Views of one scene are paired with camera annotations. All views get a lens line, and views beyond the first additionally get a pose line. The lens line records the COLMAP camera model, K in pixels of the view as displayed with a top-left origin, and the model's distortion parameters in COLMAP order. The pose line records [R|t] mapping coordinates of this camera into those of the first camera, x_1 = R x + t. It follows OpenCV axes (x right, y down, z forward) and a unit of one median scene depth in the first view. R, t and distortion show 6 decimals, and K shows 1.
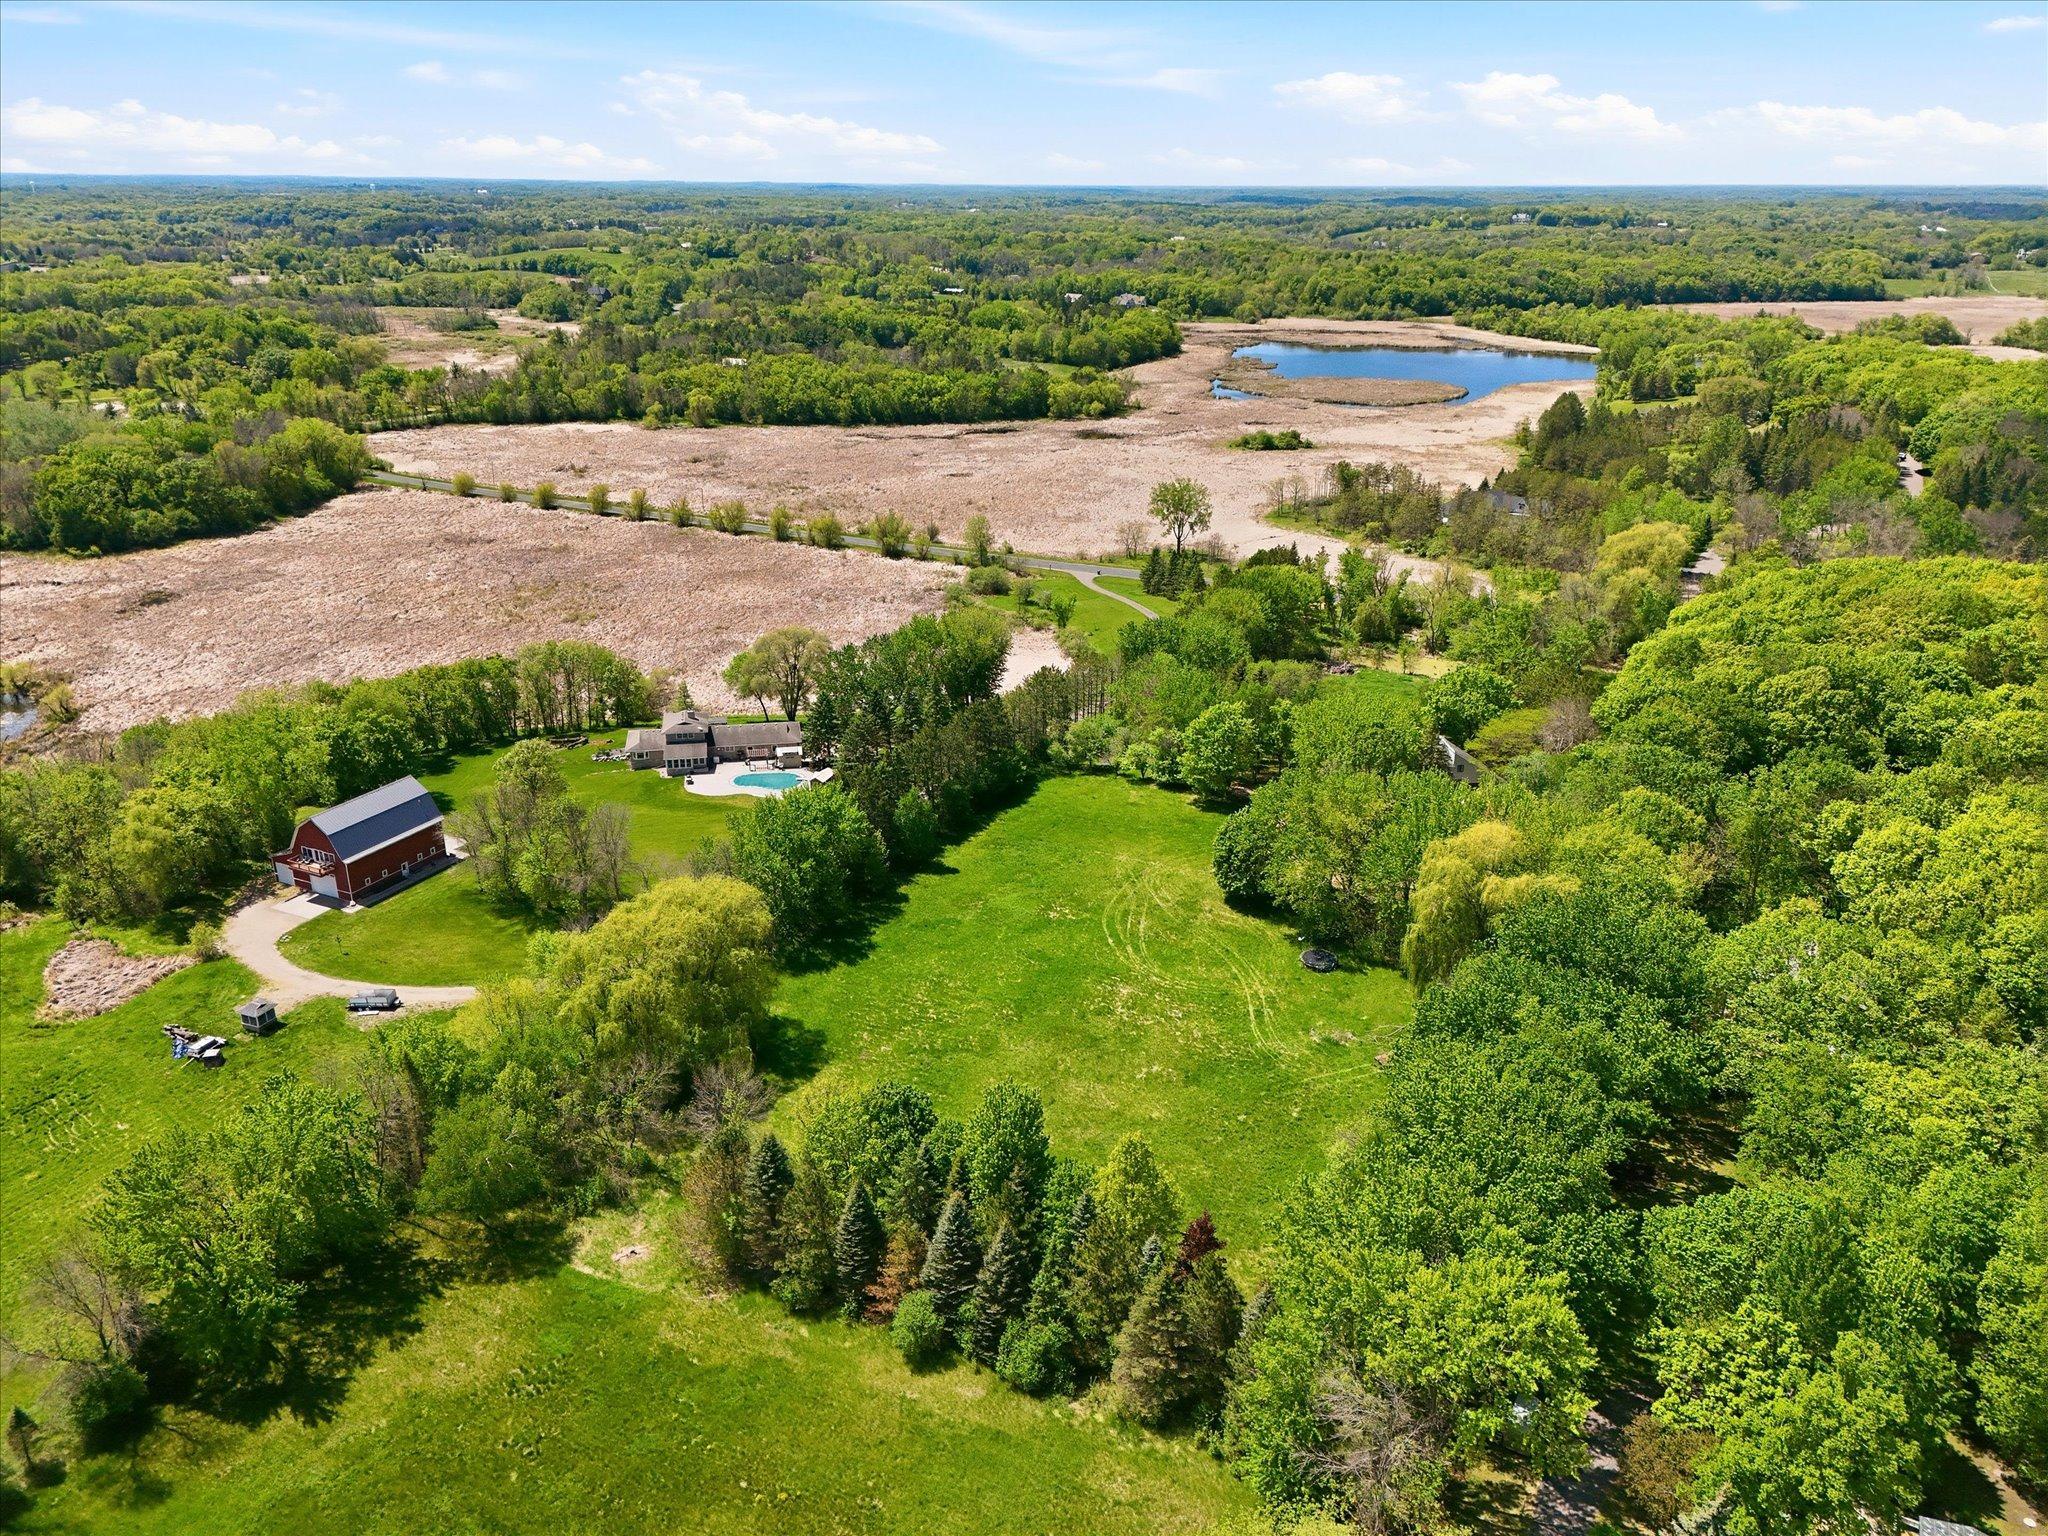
lens RADIAL K [[1501.1, 0, 1028.5], [0, 1501.1, 768.7], [0, 0, 1]] dist [0.070956, -0.062246]
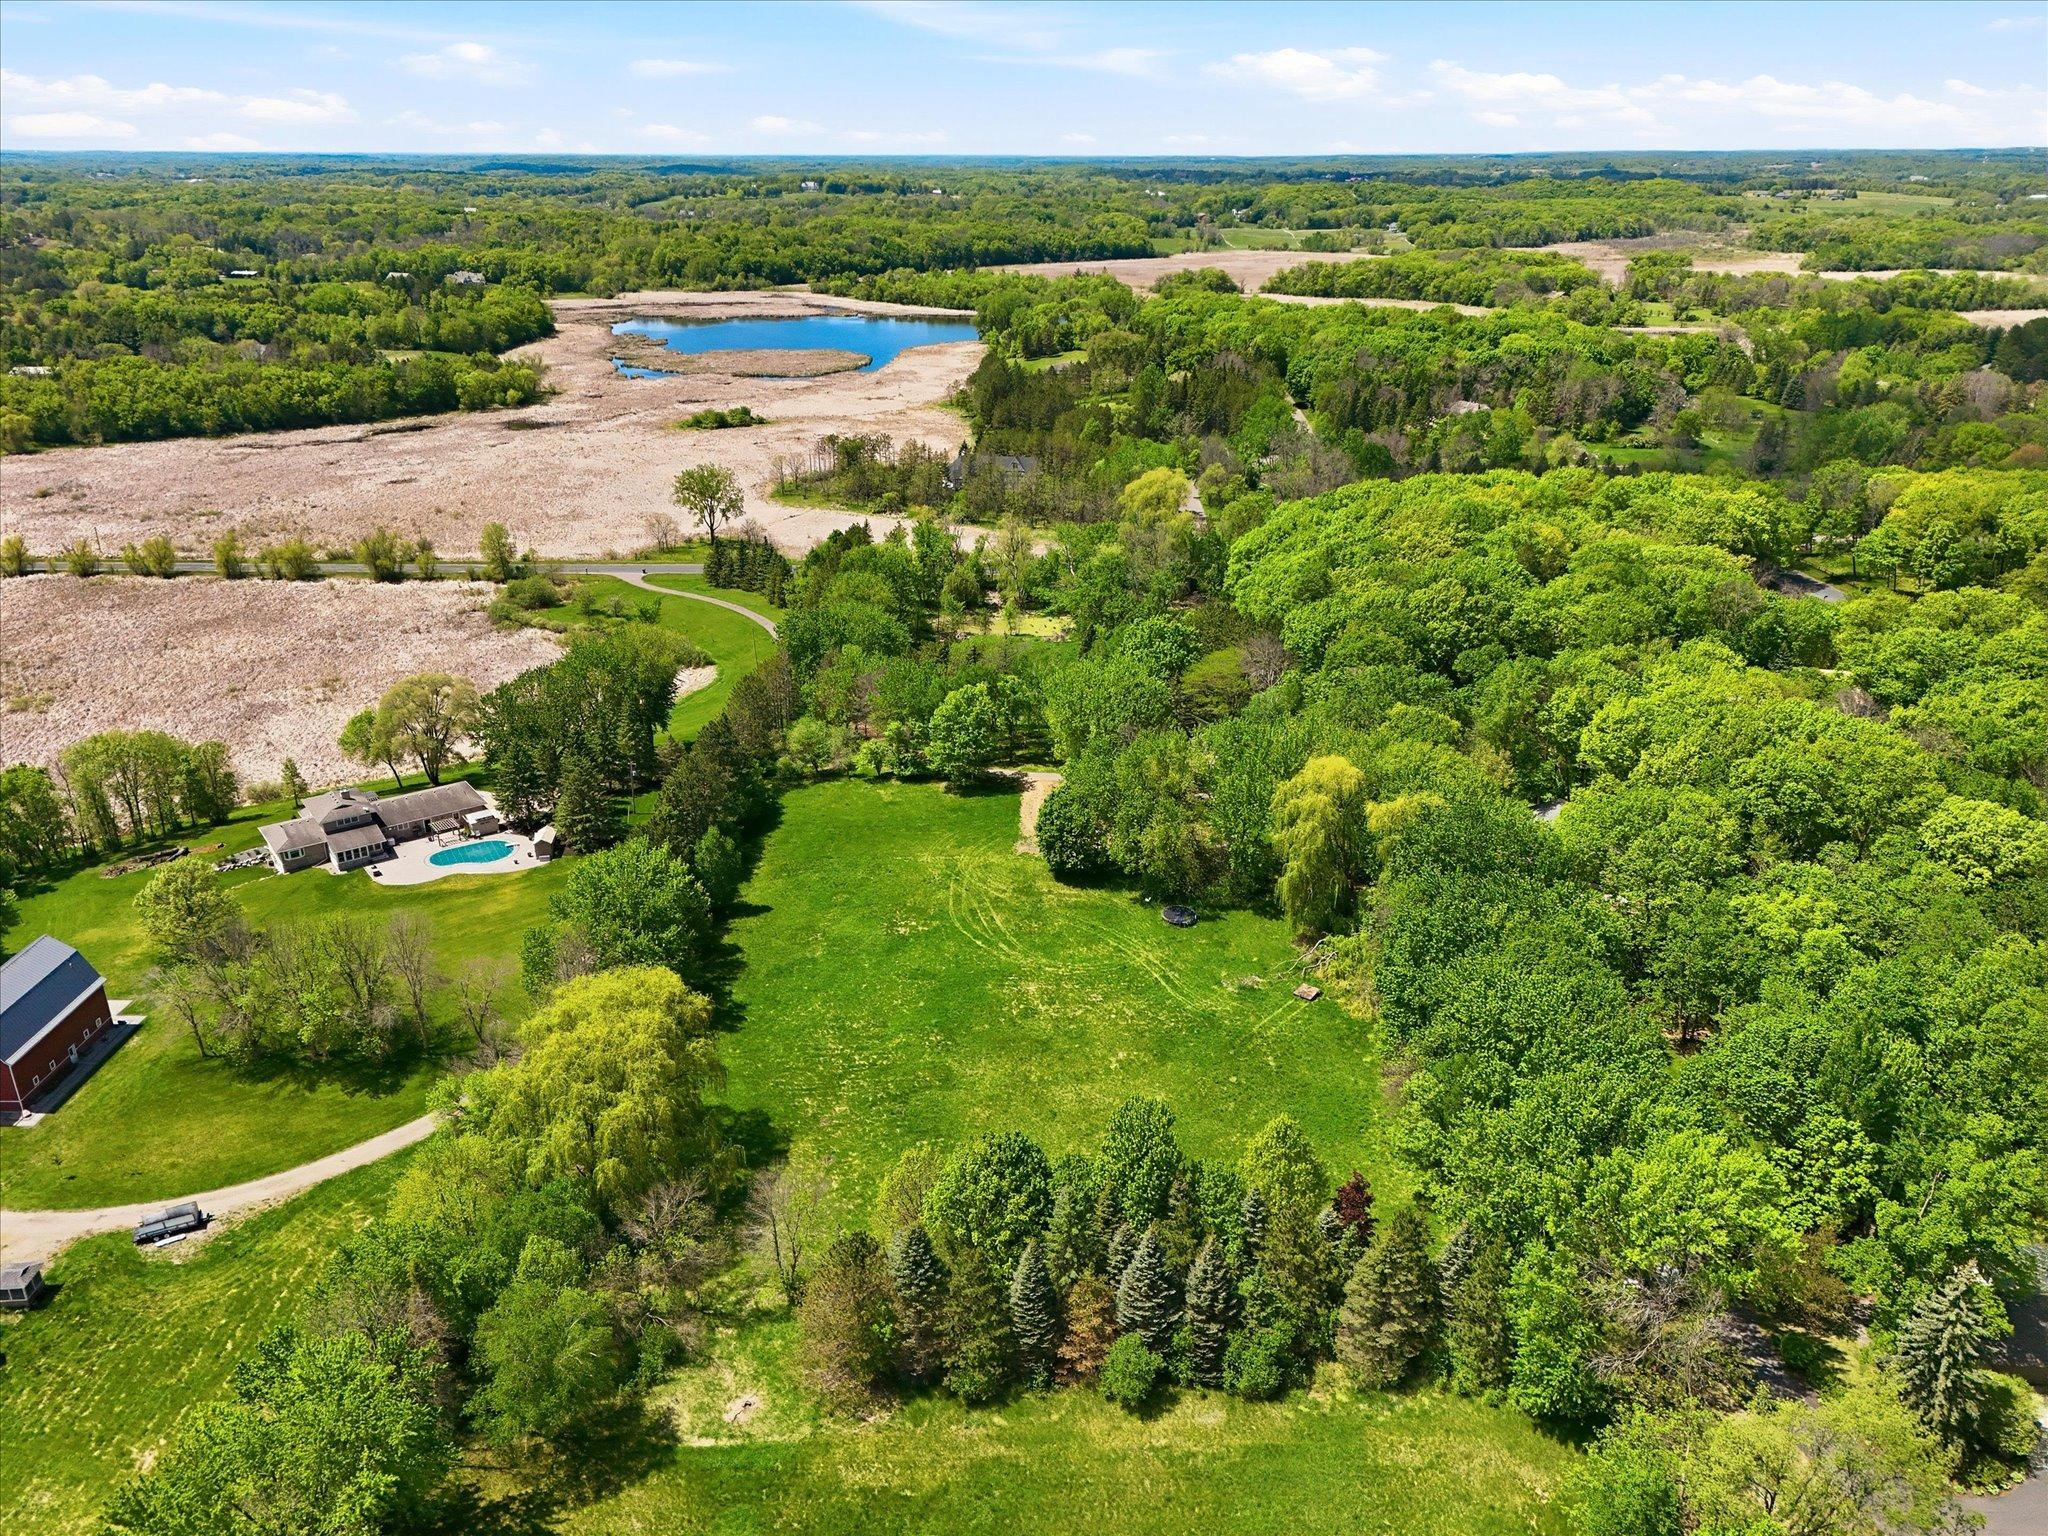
lens RADIAL K [[1501.1, 0, 1028.5], [0, 1501.1, 768.7], [0, 0, 1]] dist [0.070956, -0.062246]
pose [[0.900524, -0.171464, 0.399571, -0.085537], [0.164084, 0.985027, 0.052897, -0.012757], [-0.402658, 0.017929, 0.915175, 0.028139]]
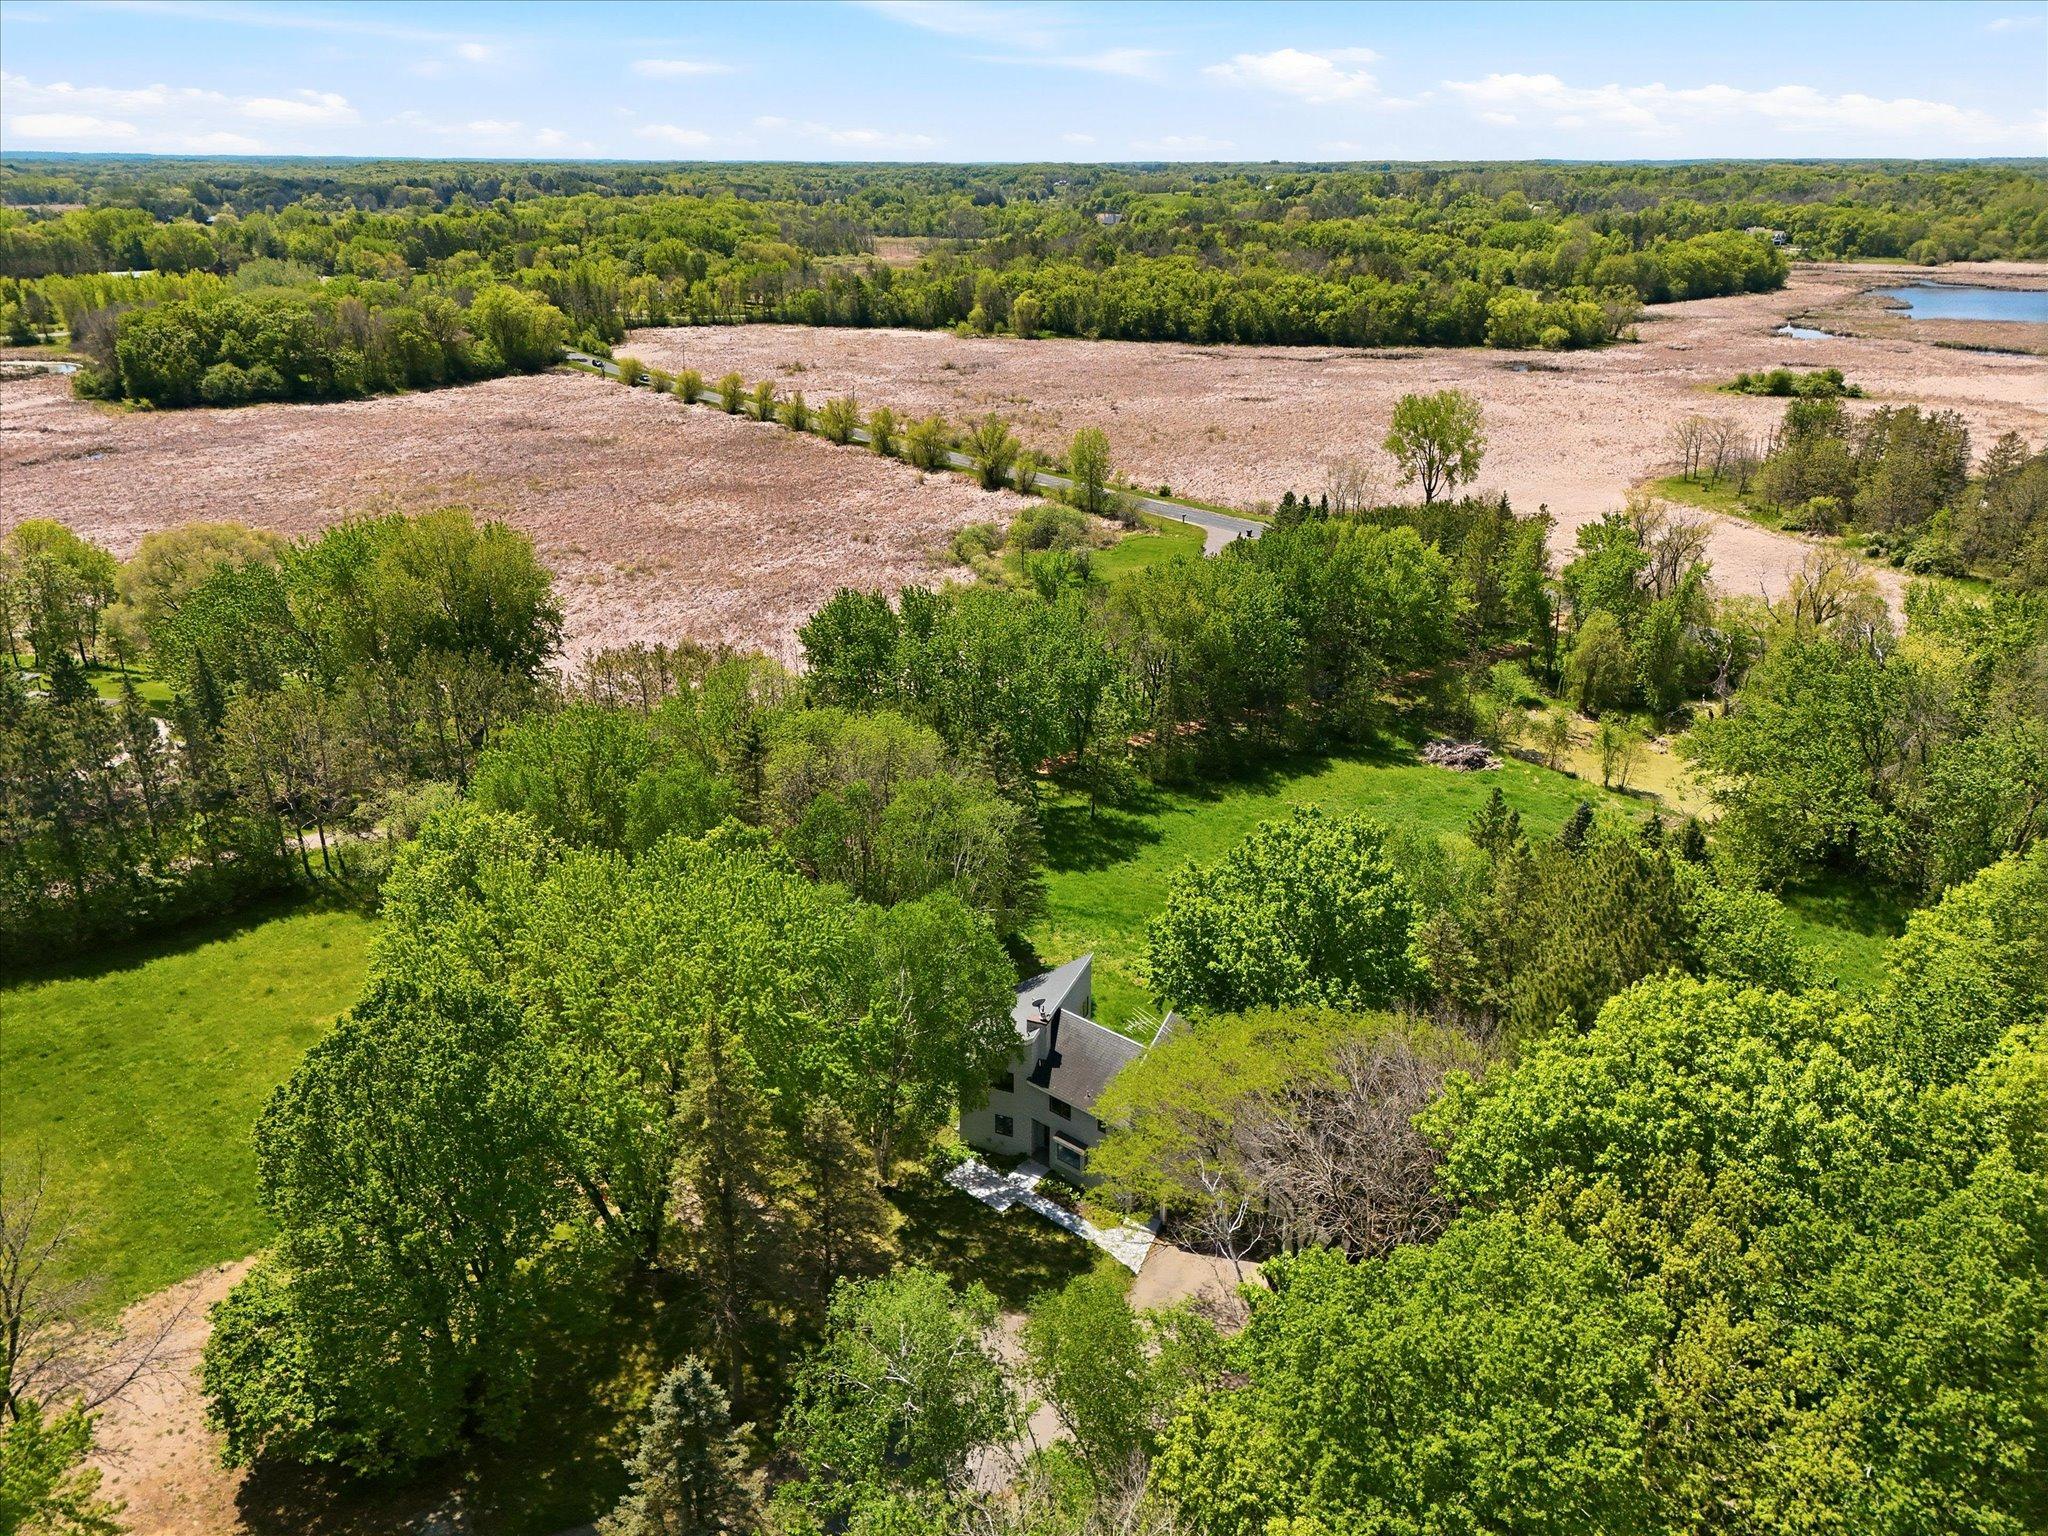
lens RADIAL K [[1501.1, 0, 1028.5], [0, 1501.1, 768.7], [0, 0, 1]] dist [0.070956, -0.062246]
pose [[0.907577, 0.153027, -0.391007, 0.137628], [-0.149276, 0.987979, 0.040172, -0.031381], [0.392454, 0.021909, 0.919510, 0.265074]]
